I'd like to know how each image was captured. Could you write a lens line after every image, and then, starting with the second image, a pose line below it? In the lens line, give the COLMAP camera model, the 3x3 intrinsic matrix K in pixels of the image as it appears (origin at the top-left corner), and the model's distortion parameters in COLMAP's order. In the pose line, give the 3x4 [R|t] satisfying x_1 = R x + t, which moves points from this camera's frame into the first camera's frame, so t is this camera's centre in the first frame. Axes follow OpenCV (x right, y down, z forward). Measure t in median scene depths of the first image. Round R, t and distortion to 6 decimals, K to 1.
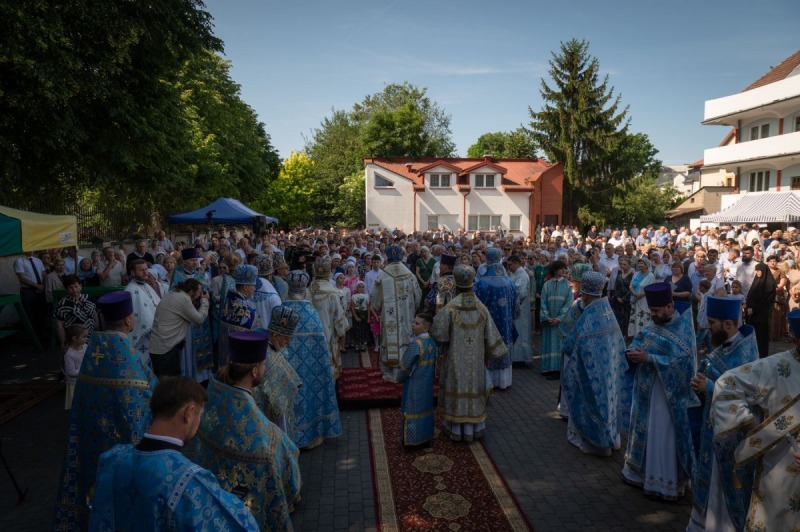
lens RADIAL K [[508.6, 0, 400.0], [0, 508.6, 266.0], [0, 0, 1]] dist [0.001626, 0.000706]
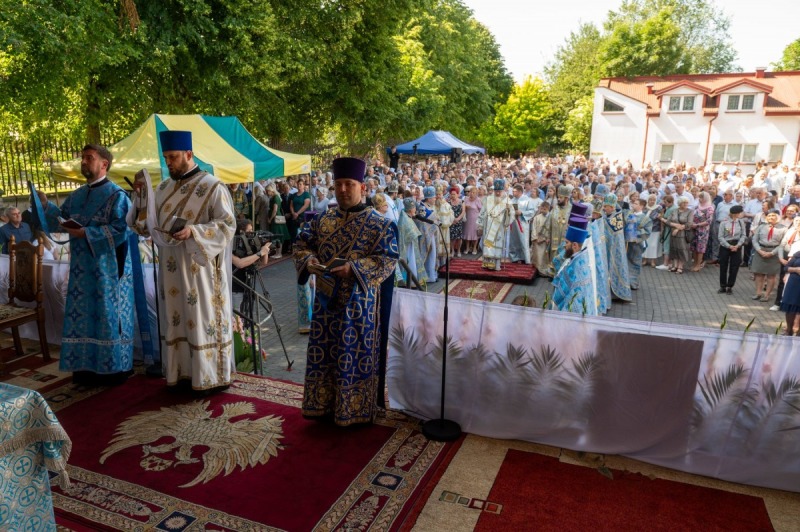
lens RADIAL K [[589.3, 0, 400.0], [0, 589.3, 266.0], [0, 0, 1]] dist [0.003278, -0.031004]
pose [[0.895881, 0.094082, -0.434218, 0.108025], [-0.043468, 0.991194, 0.125078, 0.003669], [0.442162, -0.093180, 0.892082, -0.140874]]
